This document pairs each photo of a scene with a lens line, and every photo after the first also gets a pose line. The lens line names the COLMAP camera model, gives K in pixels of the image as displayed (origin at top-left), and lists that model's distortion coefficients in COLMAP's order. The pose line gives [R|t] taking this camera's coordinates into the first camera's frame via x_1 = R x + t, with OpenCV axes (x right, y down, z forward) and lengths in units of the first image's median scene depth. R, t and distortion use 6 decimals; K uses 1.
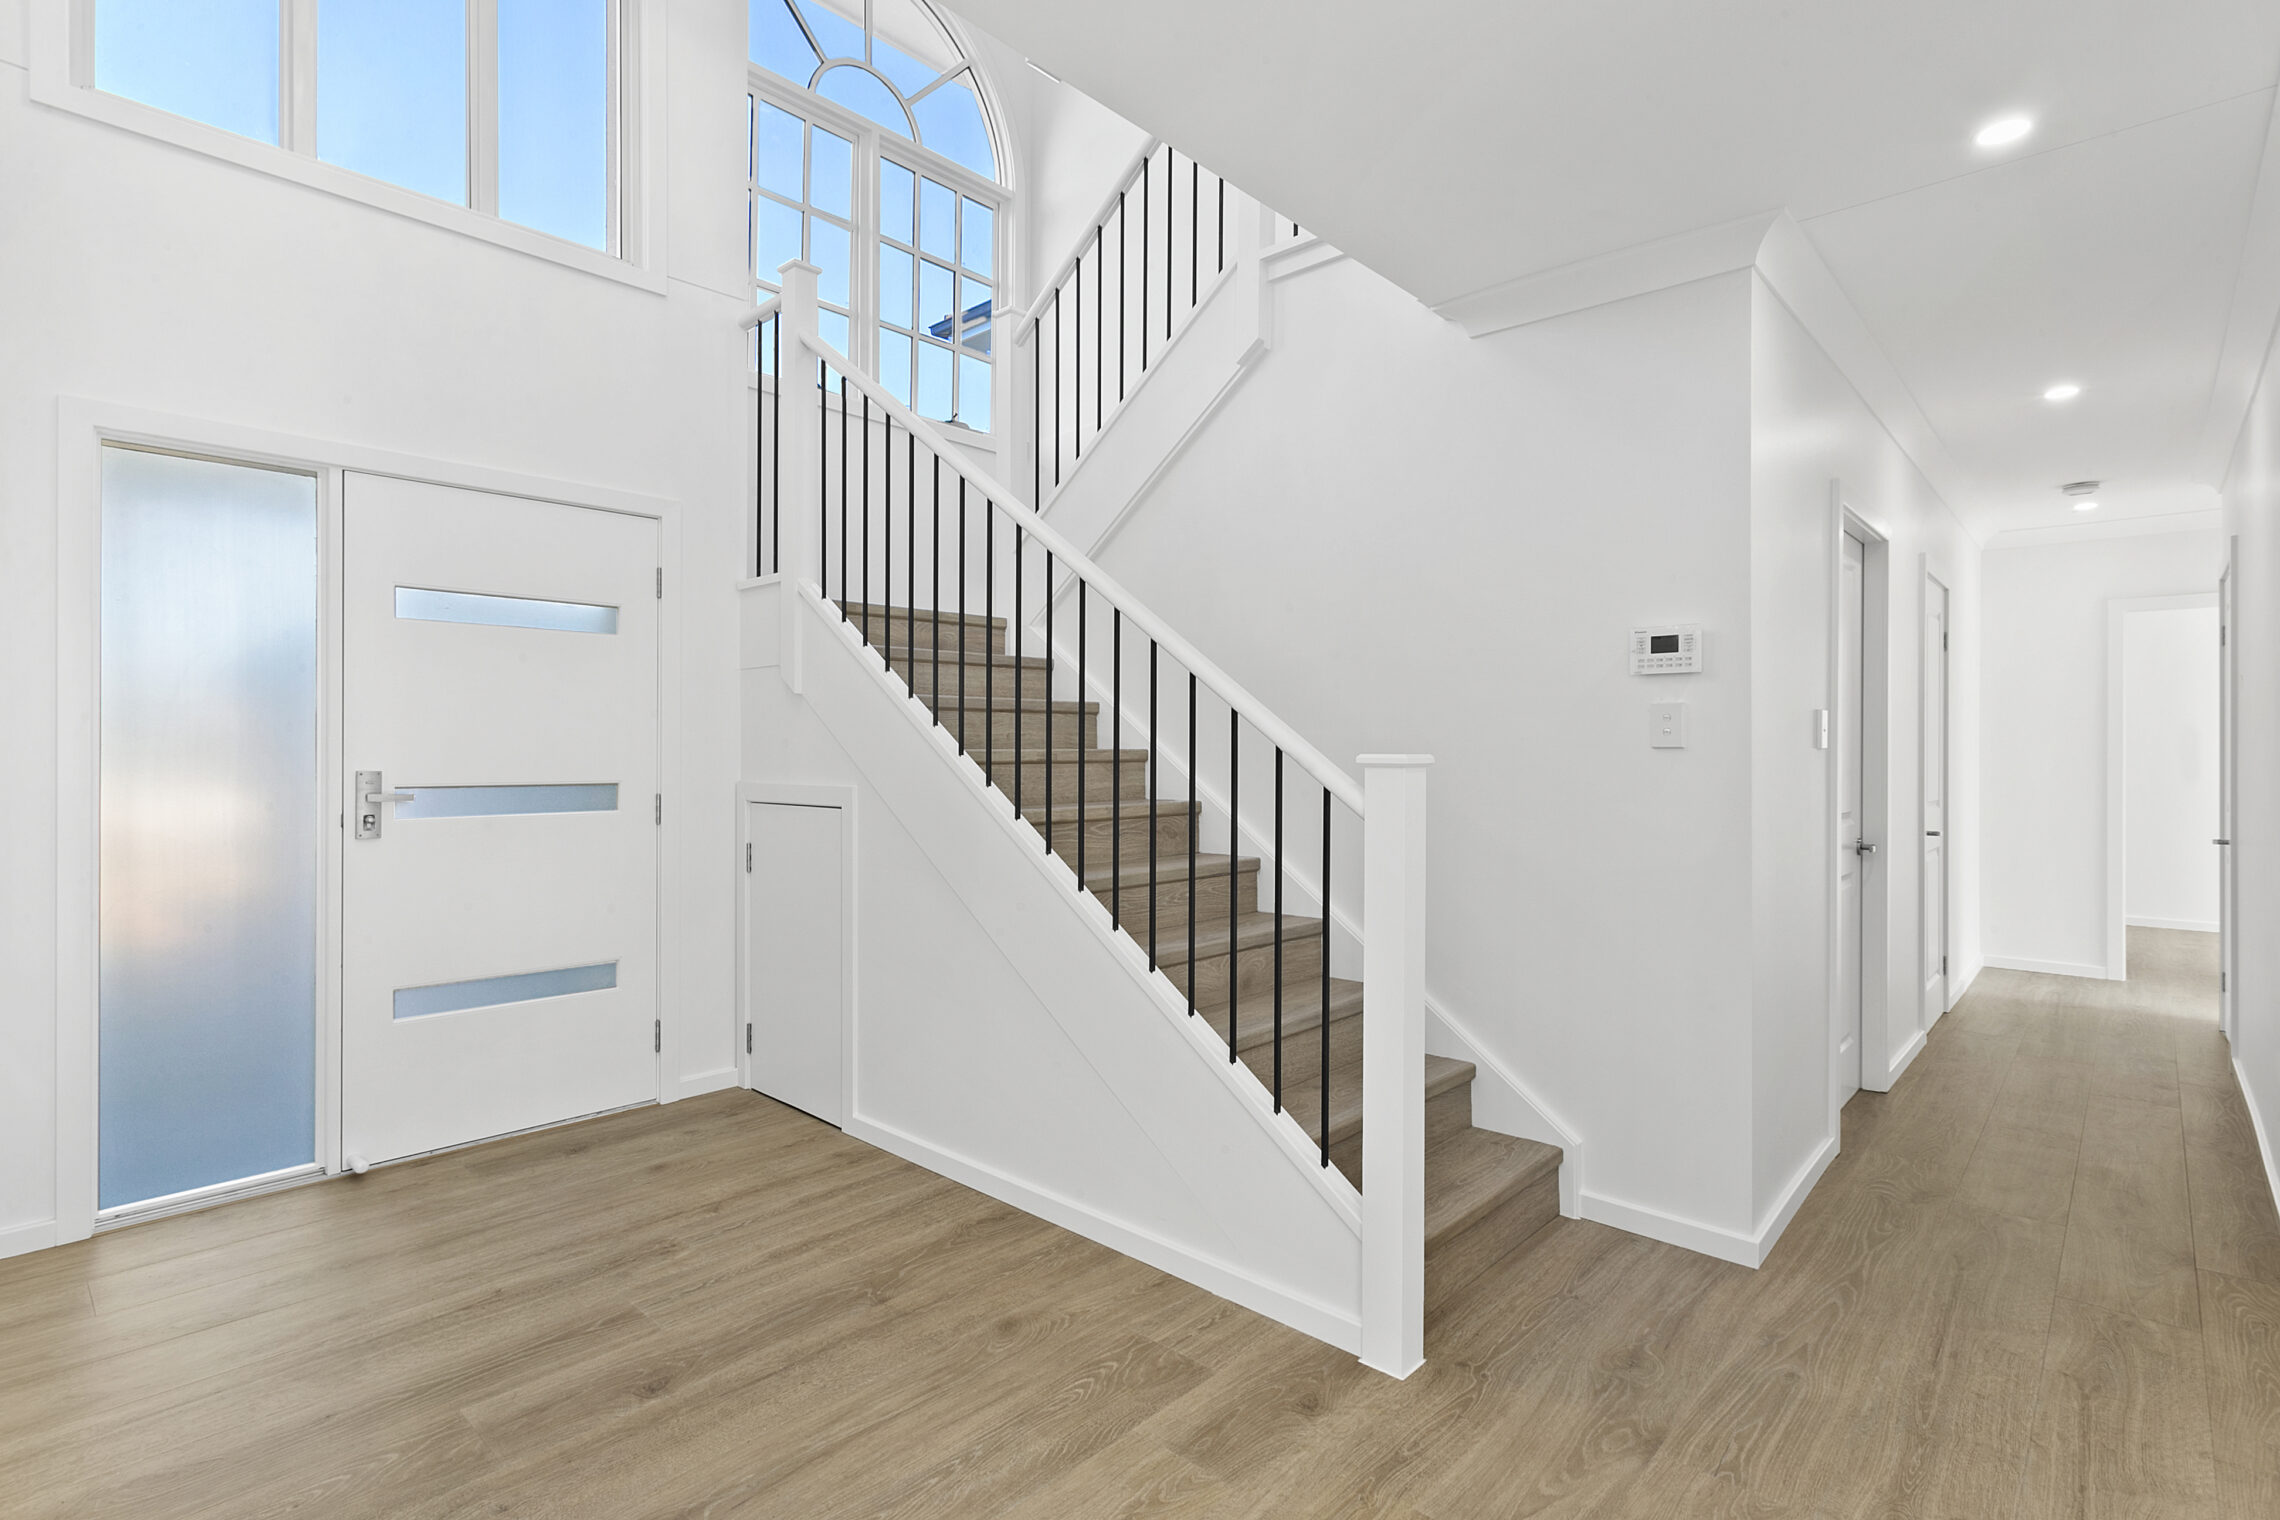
lens RADIAL K [[1087.9, 0, 1127.6], [0, 1087.9, 756.8], [0, 0, 1]] dist [-0.001328, 0.001285]
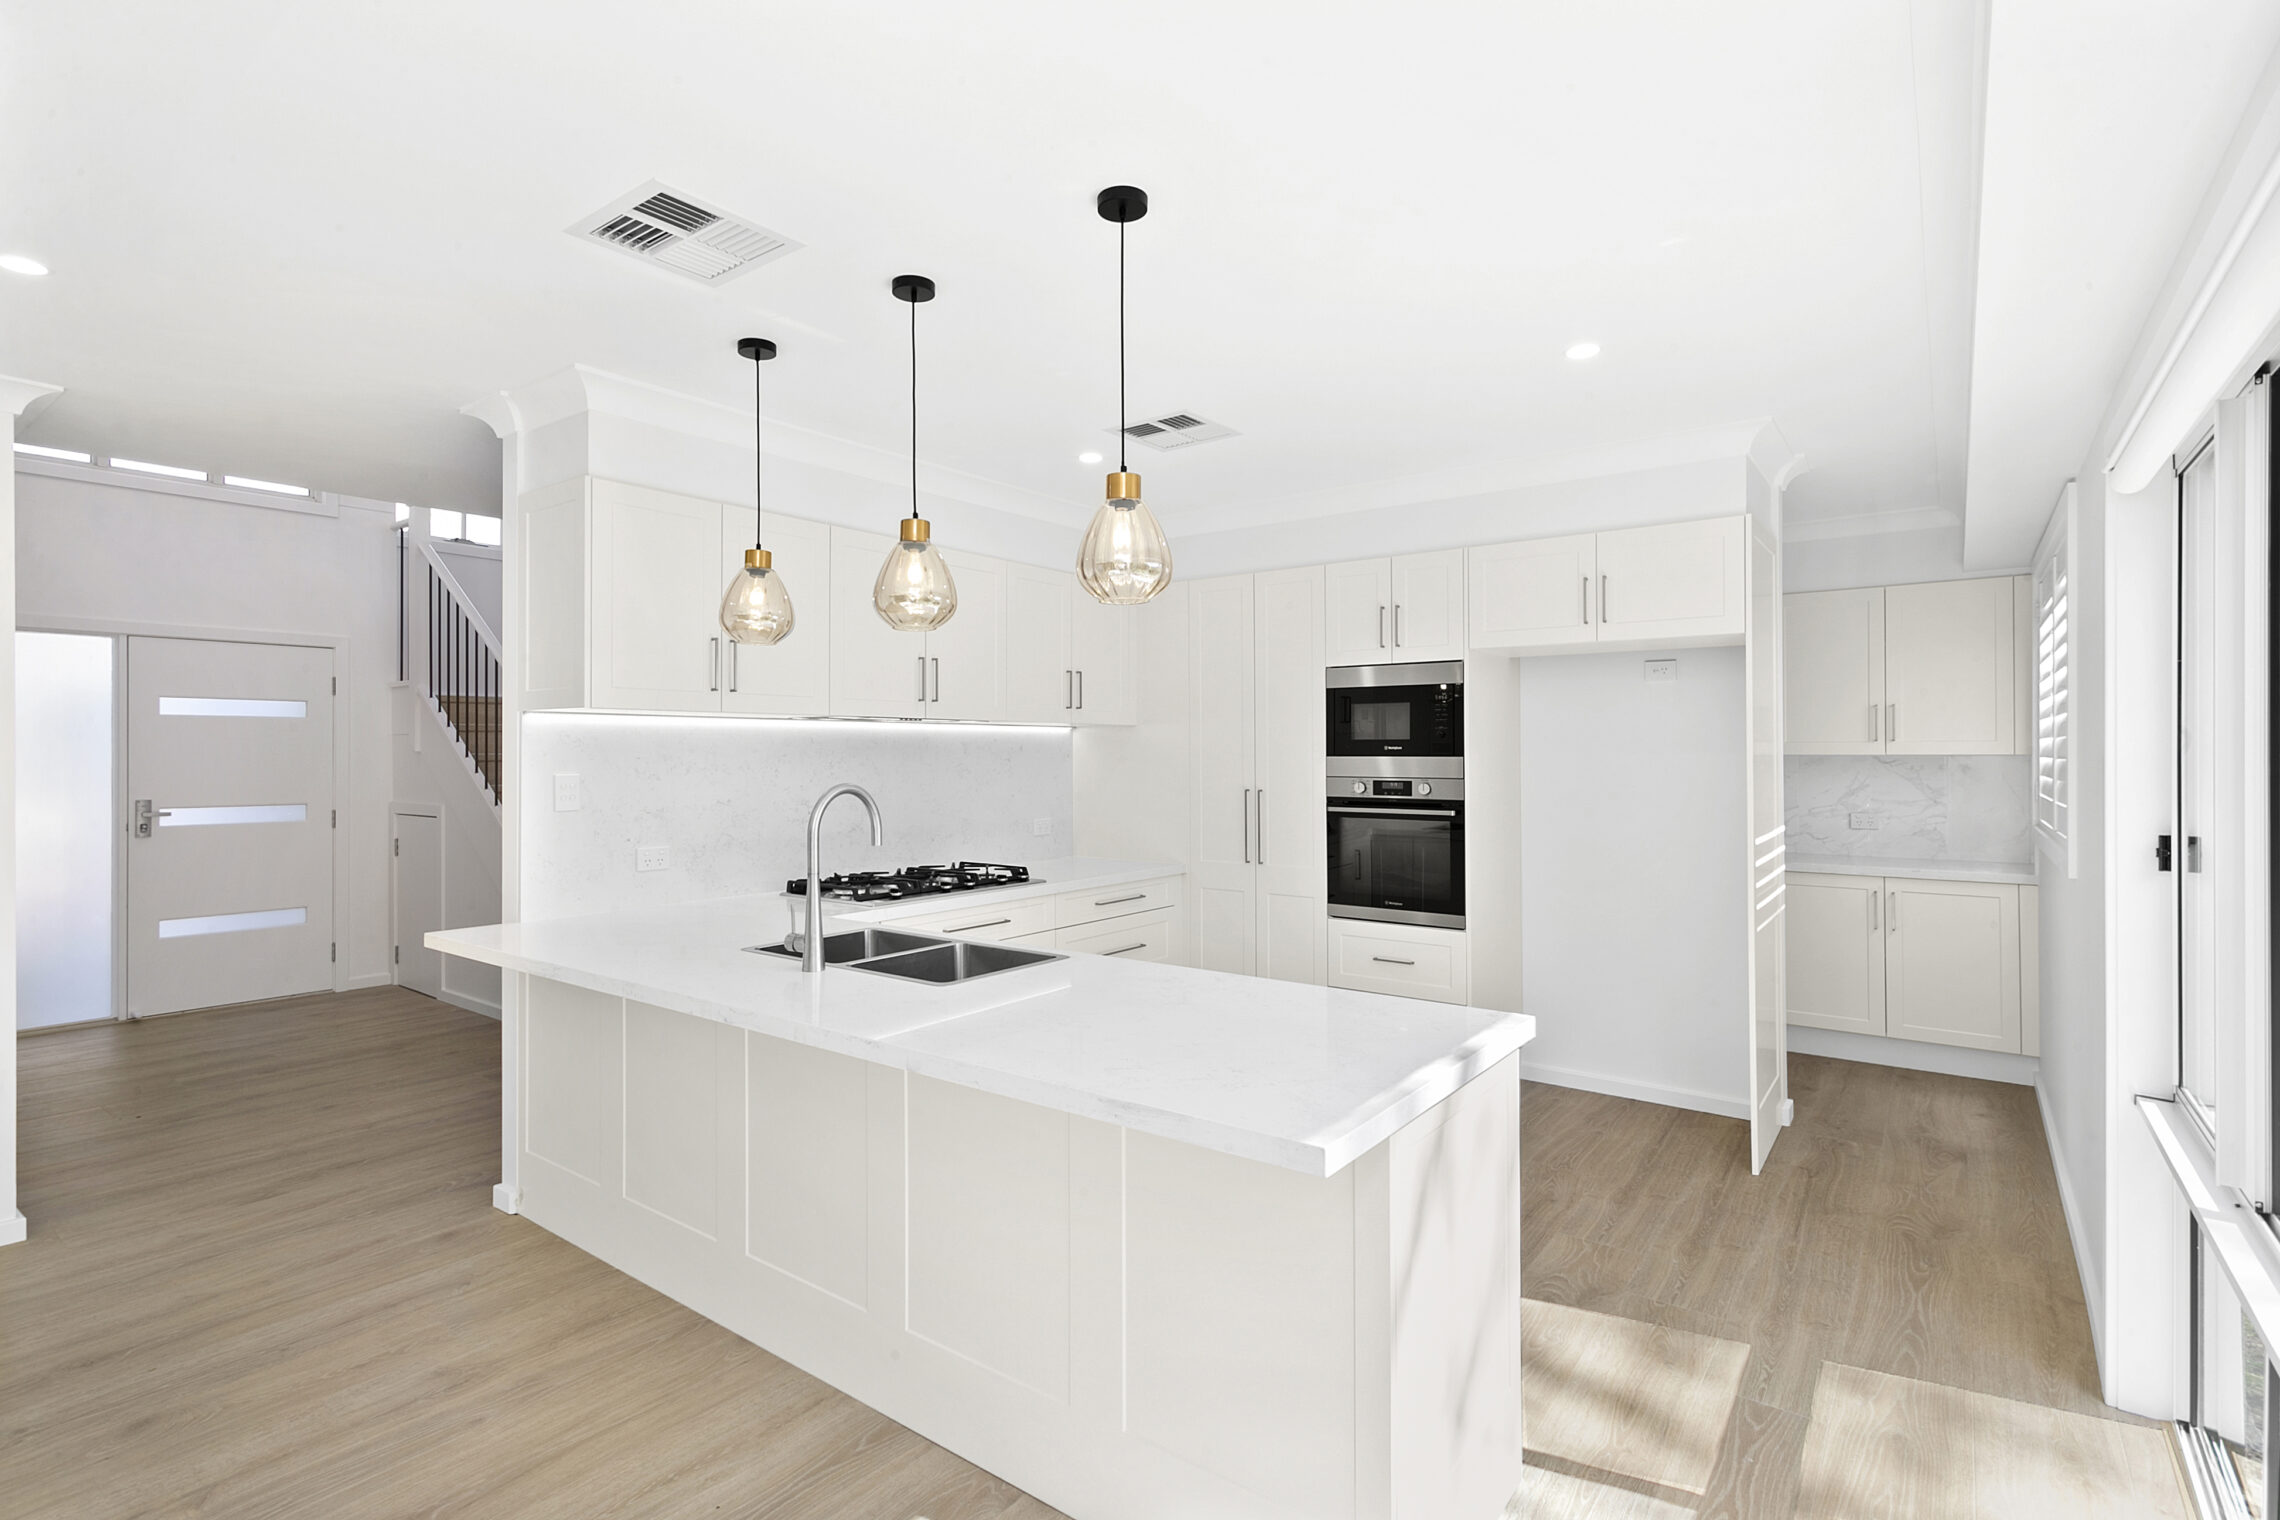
lens RADIAL K [[1087.9, 0, 1136.0], [0, 1087.9, 749.8], [0, 0, 1]] dist [-0.001328, 0.001285]
pose [[0.994778, -0.005054, 0.101937, 0.851198], [0.005554, 0.999974, -0.004626, -0.058658], [-0.101911, 0.005168, 0.994780, -1.085015]]
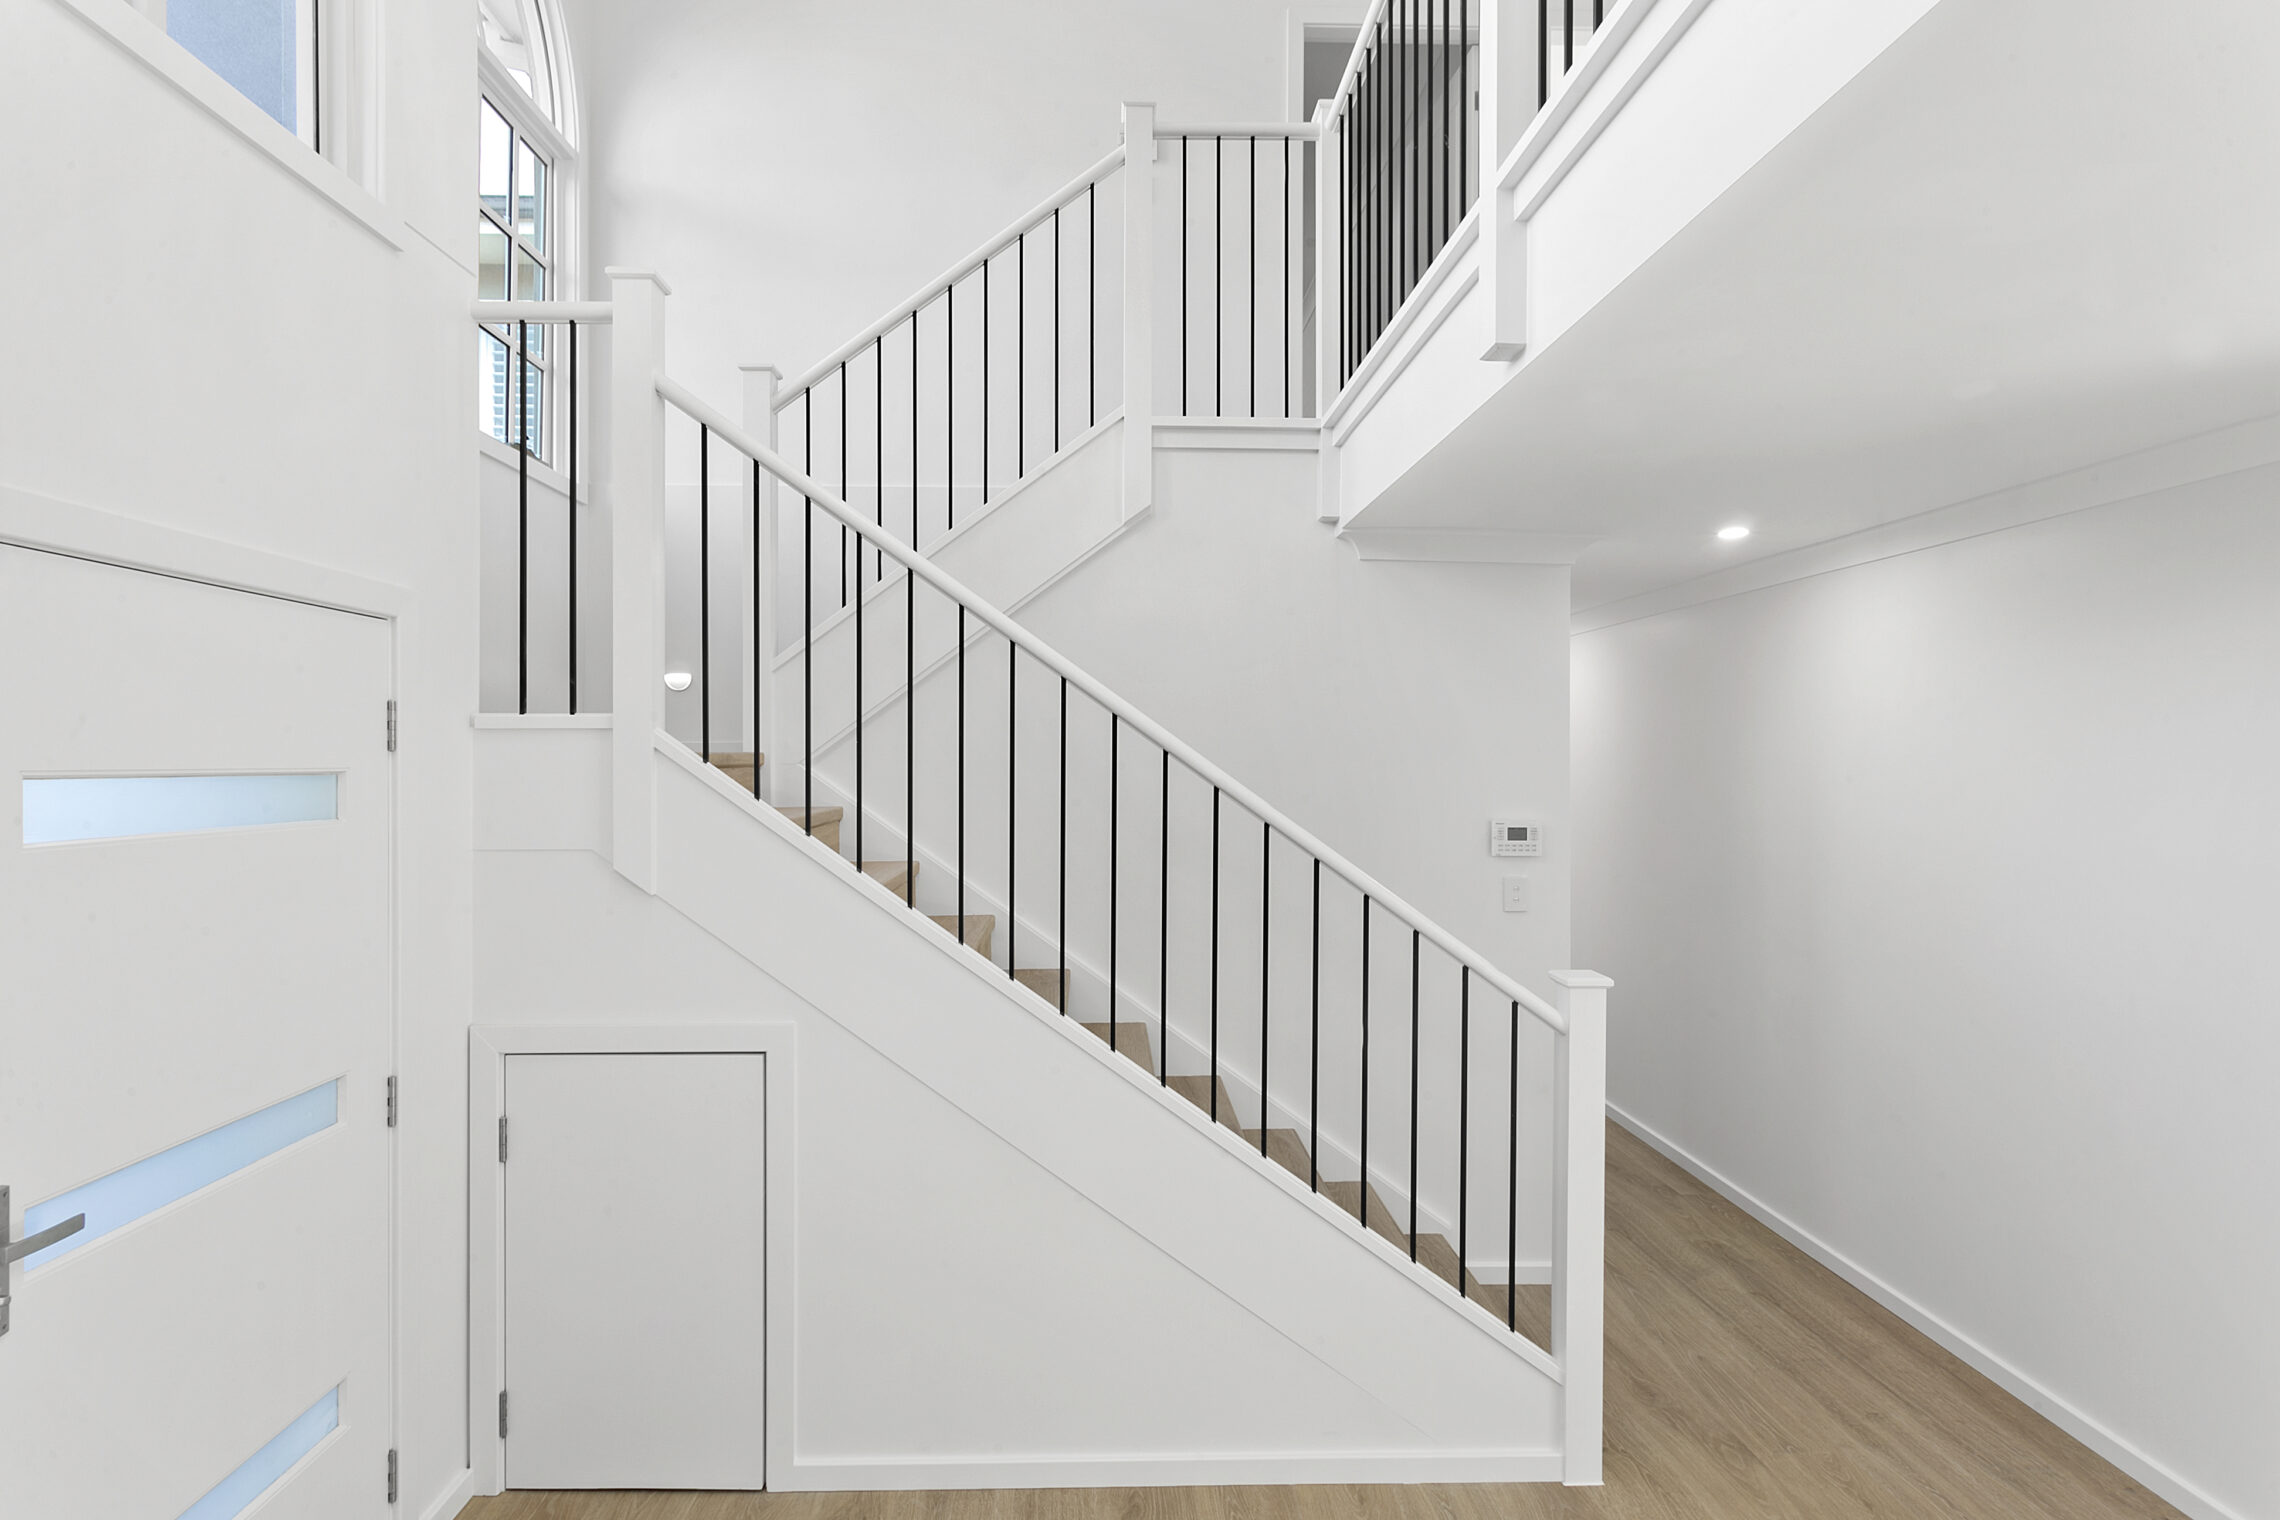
lens RADIAL K [[1087.9, 0, 1136.3], [0, 1087.9, 765.6], [0, 0, 1]] dist [-0.001328, 0.001285]
pose [[0.711346, -0.002059, 0.702839, -0.735938], [0.000196, 0.999996, 0.002732, -0.182977], [-0.702842, -0.001806, 0.711344, 0.368556]]
